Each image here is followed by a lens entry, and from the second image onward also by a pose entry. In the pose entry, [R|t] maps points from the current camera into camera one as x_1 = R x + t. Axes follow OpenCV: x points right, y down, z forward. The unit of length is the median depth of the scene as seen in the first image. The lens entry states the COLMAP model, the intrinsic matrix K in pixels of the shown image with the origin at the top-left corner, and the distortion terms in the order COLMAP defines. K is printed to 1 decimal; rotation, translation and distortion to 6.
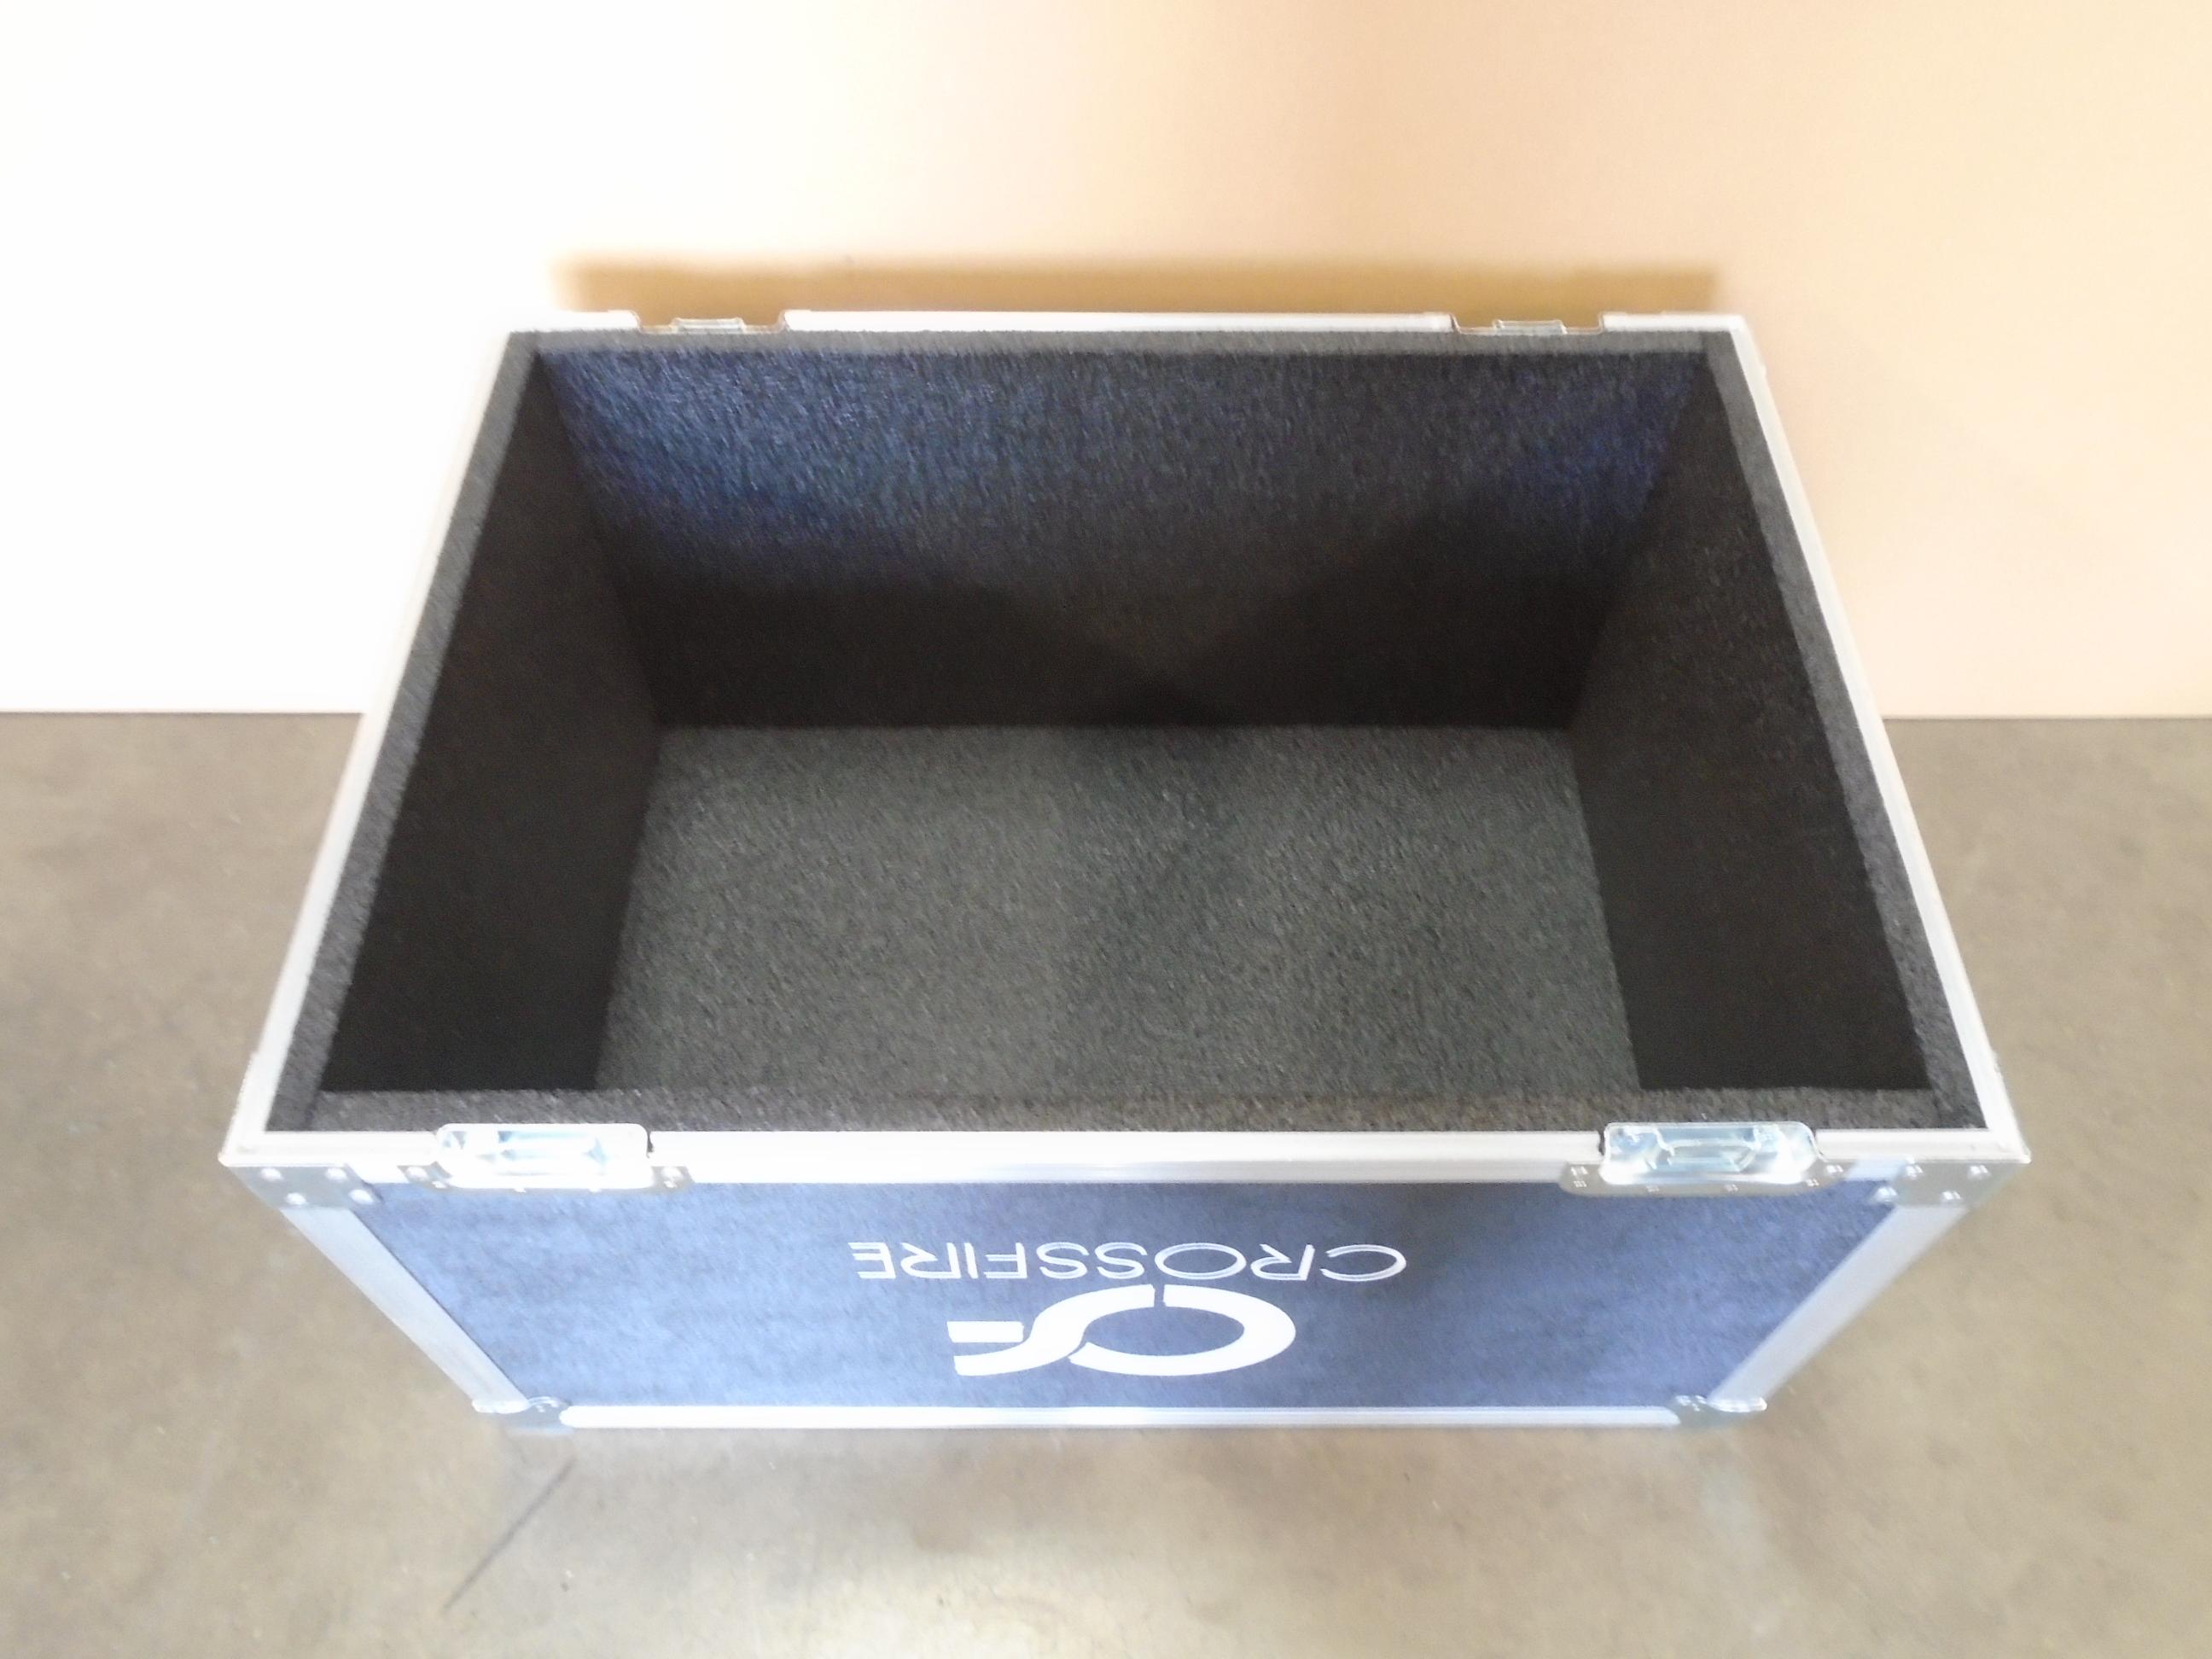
lens RADIAL K [[1697.7, 0, 1098.9], [0, 1697.7, 826.1], [0, 0, 1]] dist [-0.007523, -0.001516]
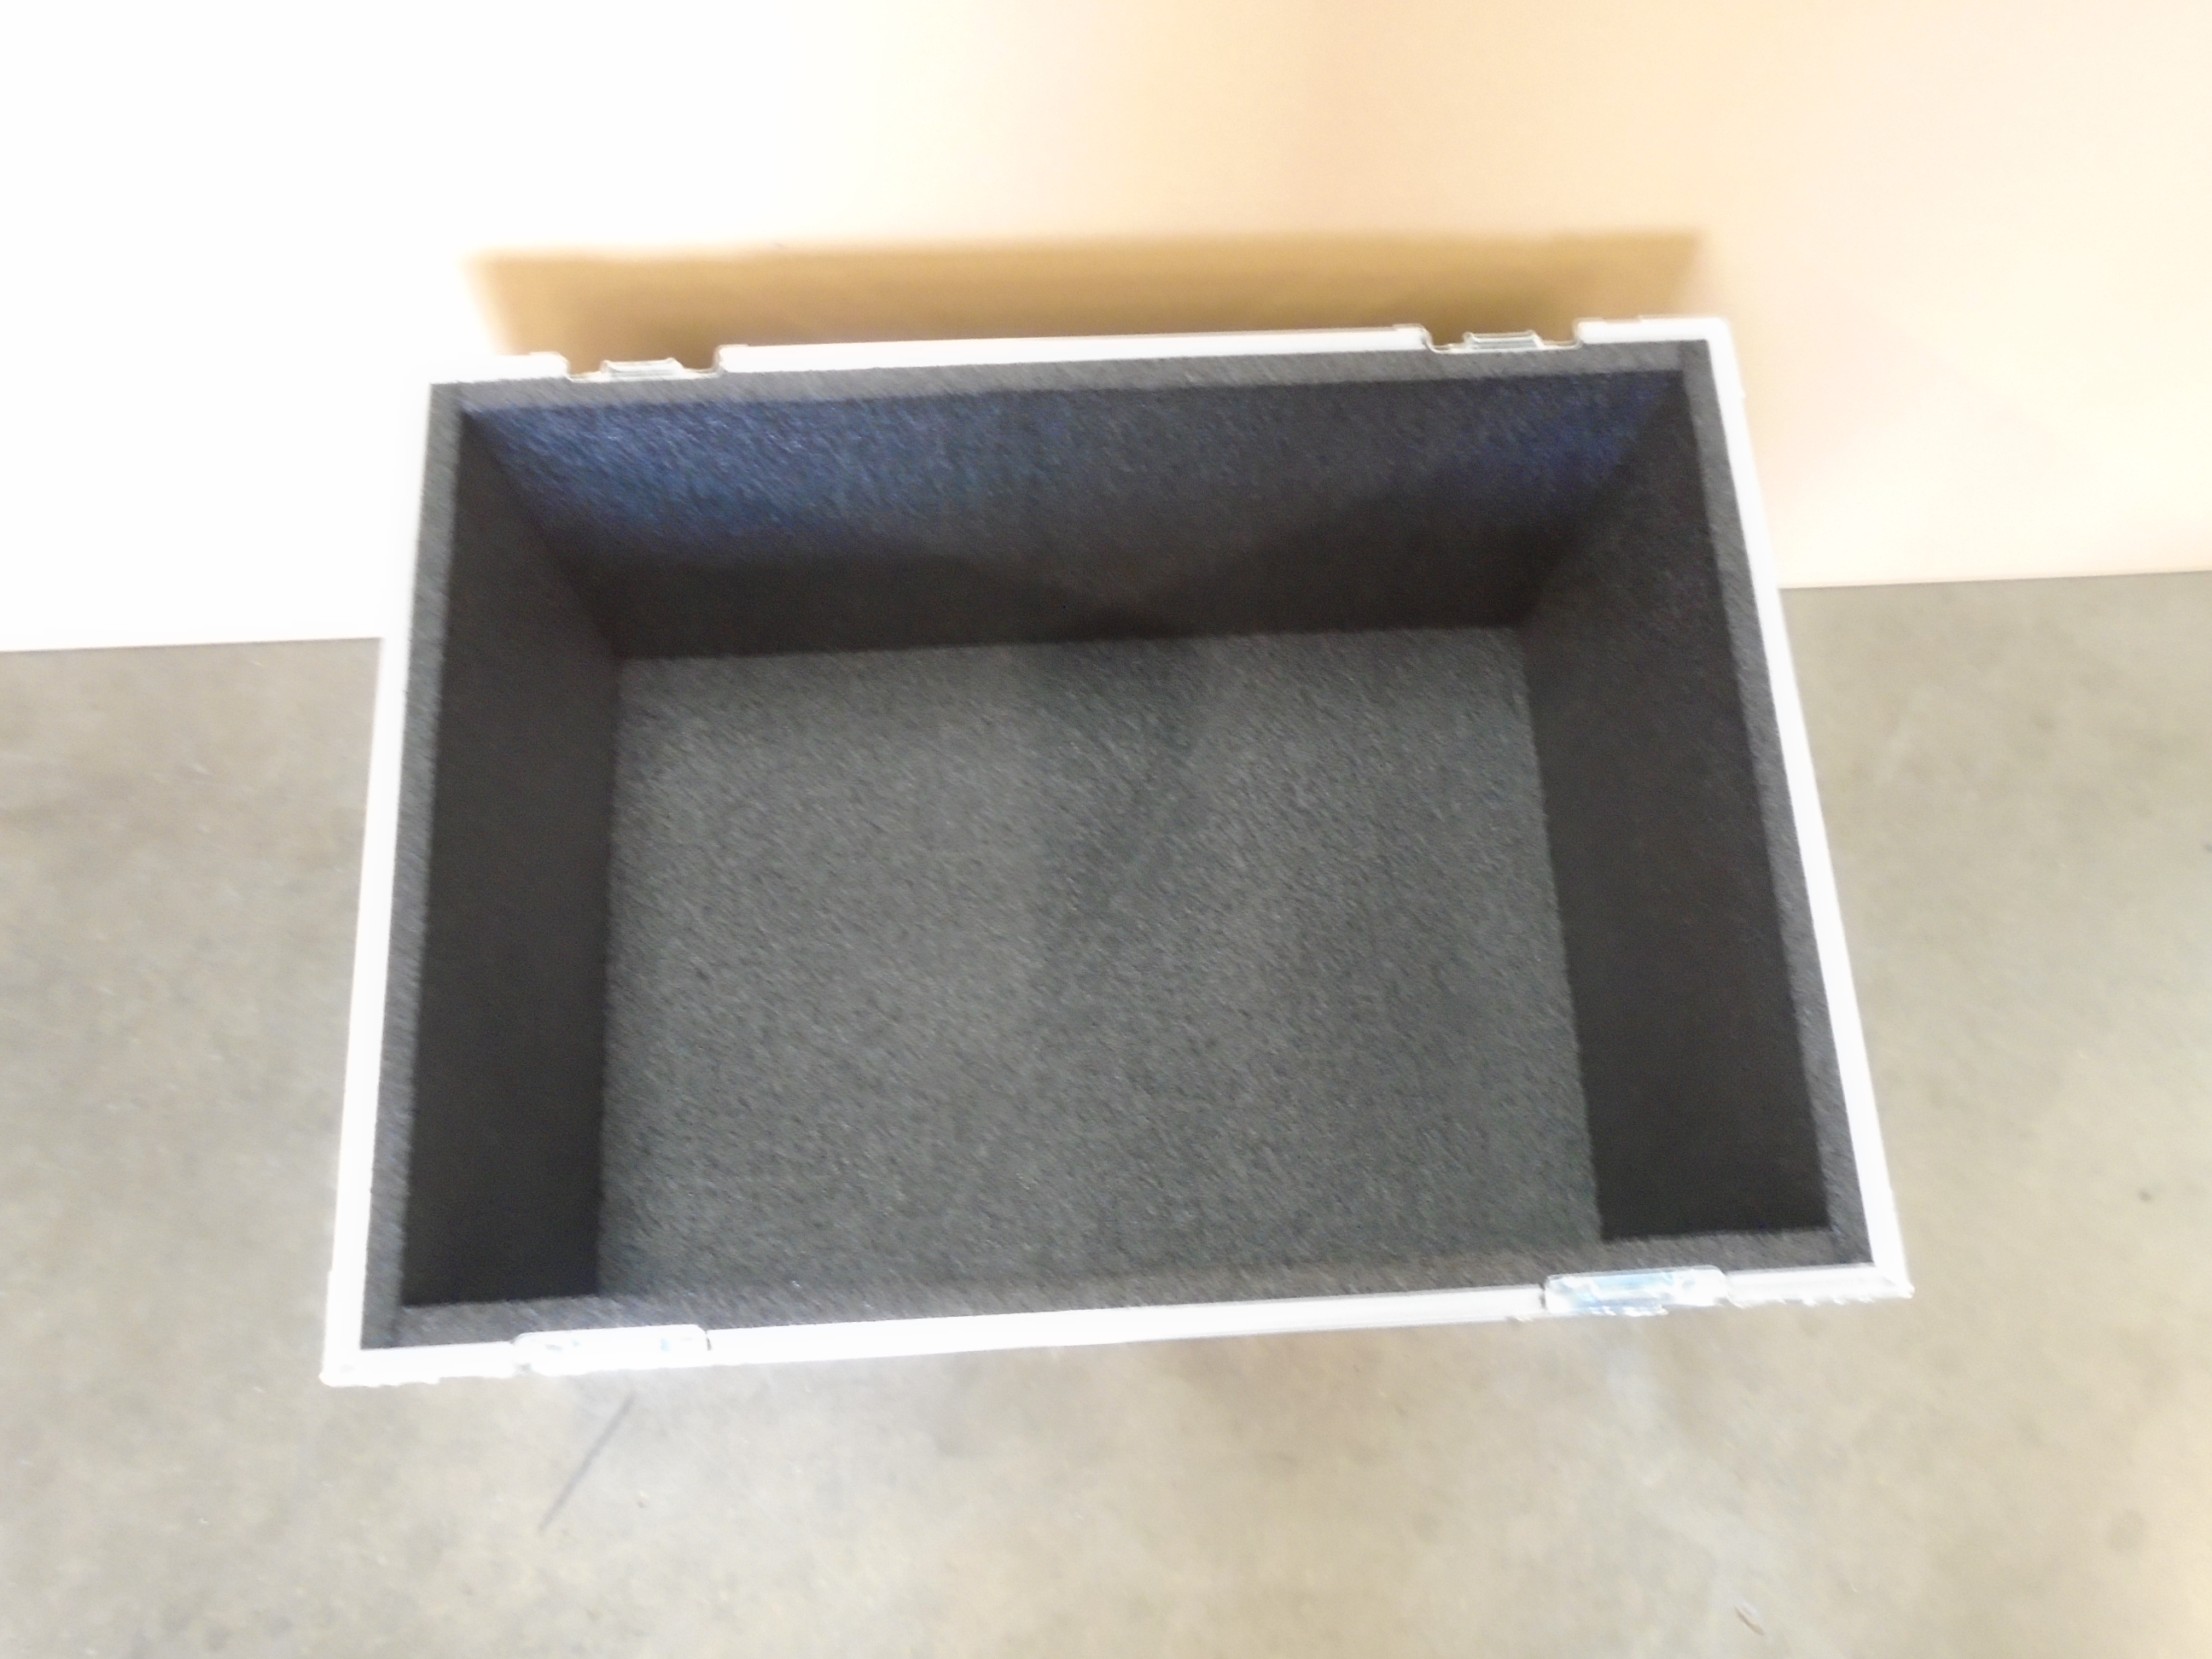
lens RADIAL K [[1697.7, 0, 1098.9], [0, 1697.7, 826.1], [0, 0, 1]] dist [-0.007523, -0.001516]
pose [[0.998352, -0.042978, 0.038018, -0.022792], [0.029337, 0.951742, 0.305495, -0.321579], [-0.049313, -0.303876, 0.951434, 0.013699]]
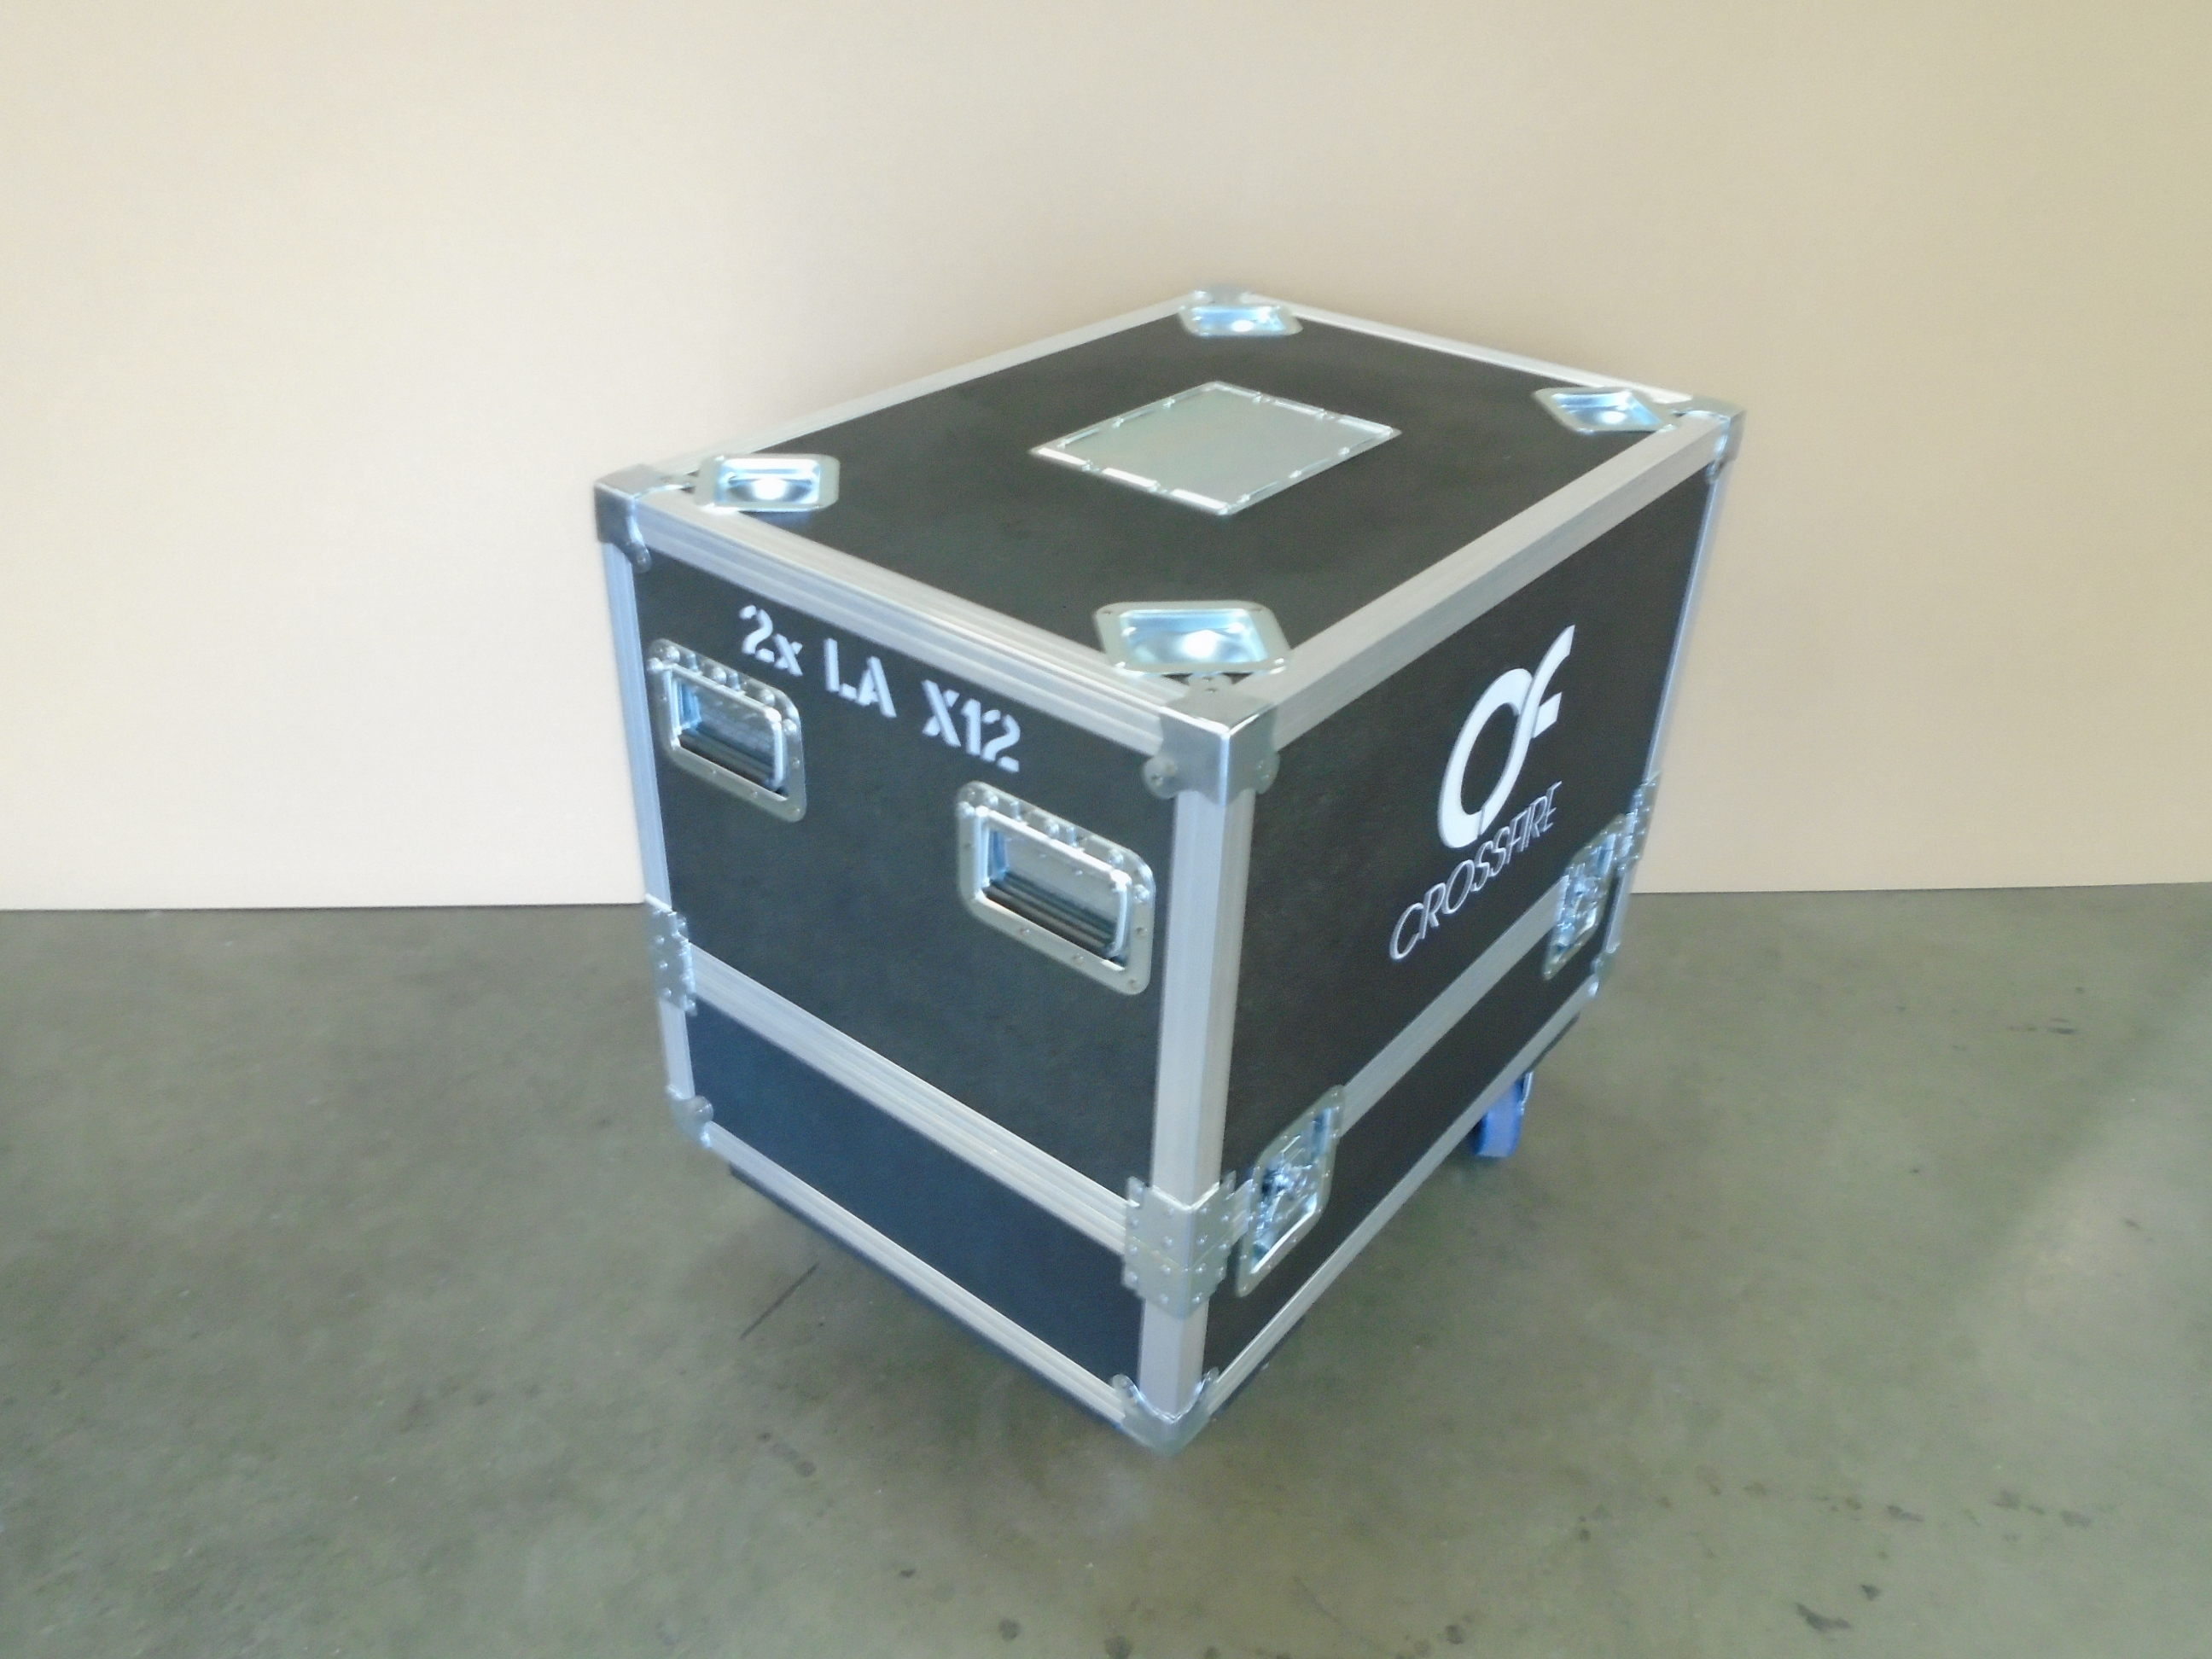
lens RADIAL K [[1697.7, 0, 1098.9], [0, 1697.7, 826.1], [0, 0, 1]] dist [-0.007523, -0.001516]
pose [[0.996658, -0.011019, 0.080945, -0.172358], [0.041346, 0.922618, -0.383492, 0.588662], [-0.070456, 0.385557, 0.919990, -0.549533]]
